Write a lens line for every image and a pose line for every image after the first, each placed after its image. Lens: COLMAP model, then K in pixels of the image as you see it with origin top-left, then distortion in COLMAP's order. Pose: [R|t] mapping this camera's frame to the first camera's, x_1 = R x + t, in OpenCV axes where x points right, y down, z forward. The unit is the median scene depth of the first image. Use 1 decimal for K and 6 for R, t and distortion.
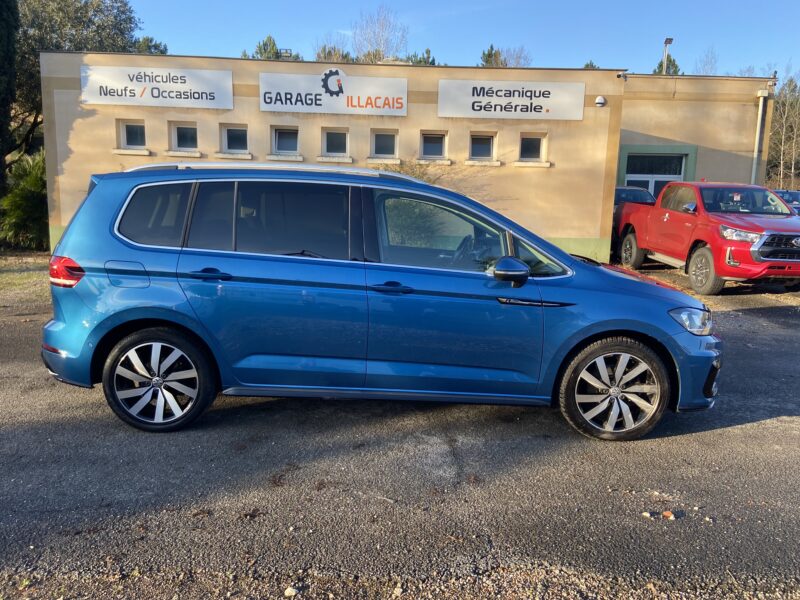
lens RADIAL K [[601.0, 0, 419.0], [0, 601.0, 300.3], [0, 0, 1]] dist [0.104655, -0.121228]
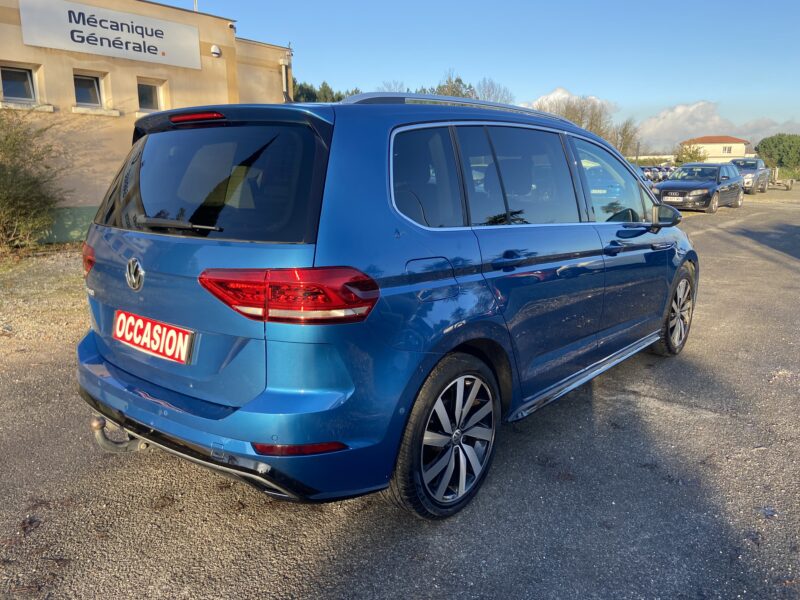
lens RADIAL K [[601.0, 0, 402.0], [0, 601.0, 298.7], [0, 0, 1]] dist [0.104655, -0.121228]
pose [[0.646746, -0.180354, 0.741075, -0.275060], [0.137707, 0.983284, 0.119121, -0.028694], [-0.750171, 0.025010, 0.660771, 0.184033]]
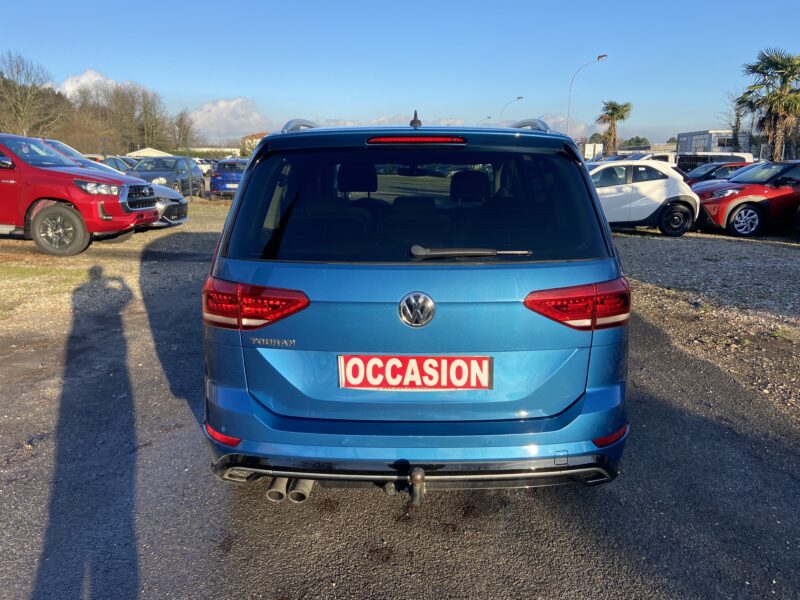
lens RADIAL K [[601.0, 0, 406.6], [0, 601.0, 295.6], [0, 0, 1]] dist [0.104655, -0.121228]
pose [[0.015397, -0.237276, 0.971320, -0.352087], [0.158510, 0.959730, 0.231933, -0.067941], [-0.987237, 0.150393, 0.052388, 0.355403]]
